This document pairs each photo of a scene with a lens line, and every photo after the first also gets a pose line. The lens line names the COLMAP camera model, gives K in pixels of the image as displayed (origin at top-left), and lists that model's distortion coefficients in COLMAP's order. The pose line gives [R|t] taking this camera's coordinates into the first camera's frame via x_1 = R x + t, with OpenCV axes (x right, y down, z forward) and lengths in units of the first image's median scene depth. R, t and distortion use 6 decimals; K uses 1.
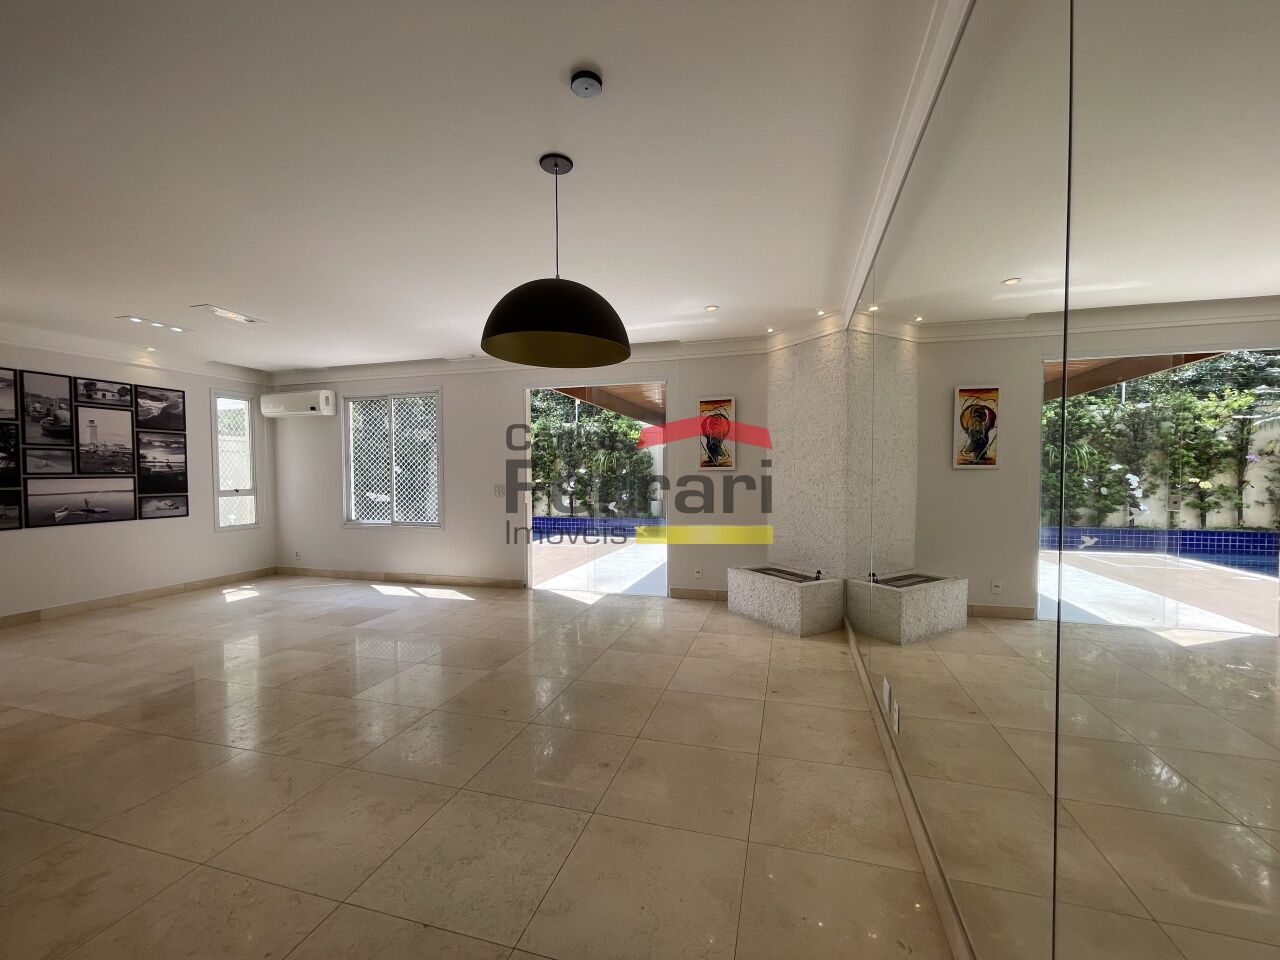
lens RADIAL K [[517.0, 0, 651.4], [0, 517.0, 490.2], [0, 0, 1]] dist [-0.006202, -0.000208]
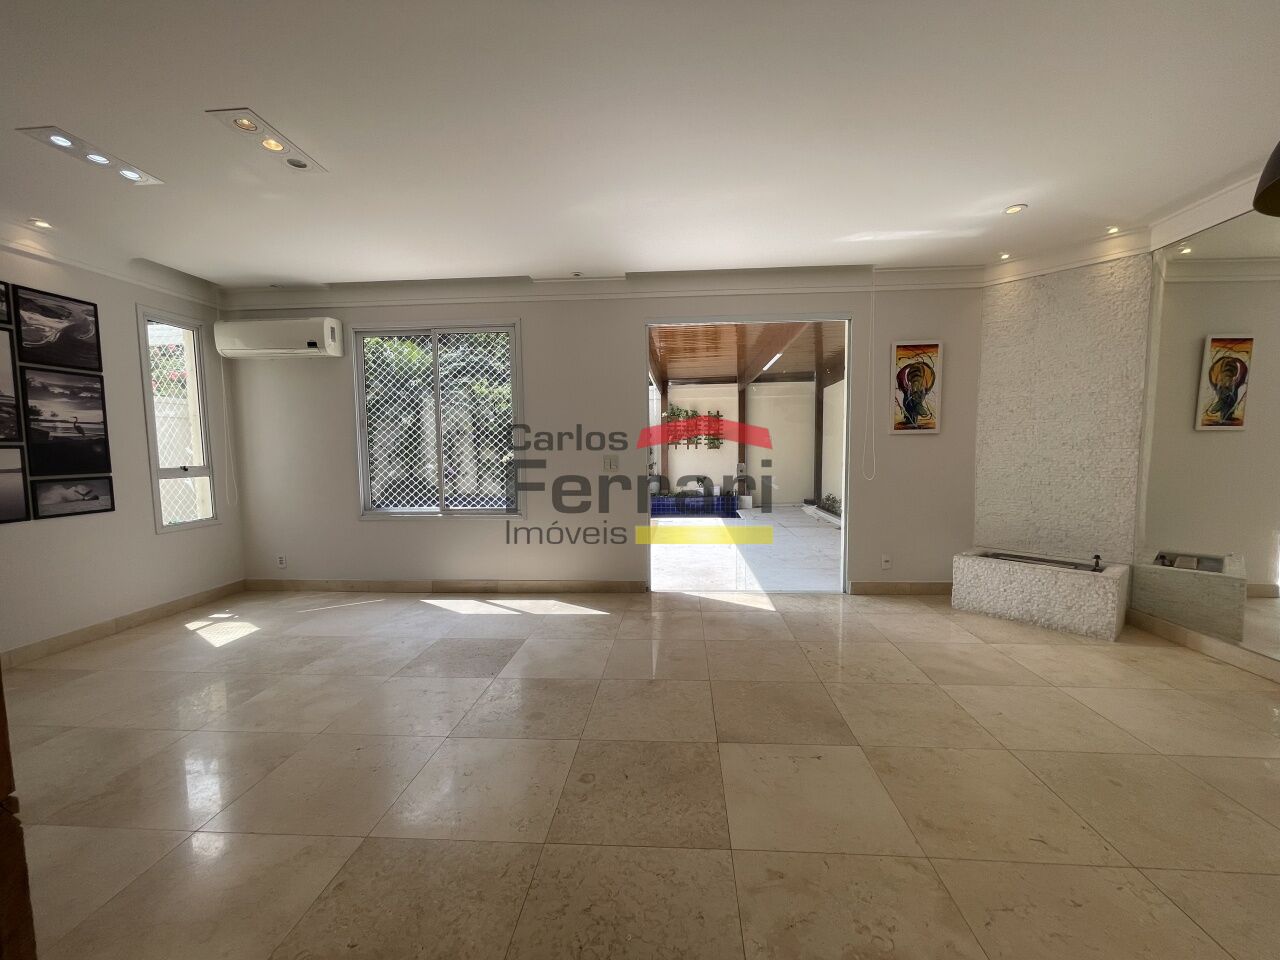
lens RADIAL K [[517.0, 0, 644.9], [0, 517.0, 487.9], [0, 0, 1]] dist [-0.006202, -0.000208]
pose [[0.979078, -0.021472, 0.202348, -0.436294], [0.012502, 0.998886, 0.045504, 0.003469], [-0.203099, -0.042022, 0.978256, 0.291223]]
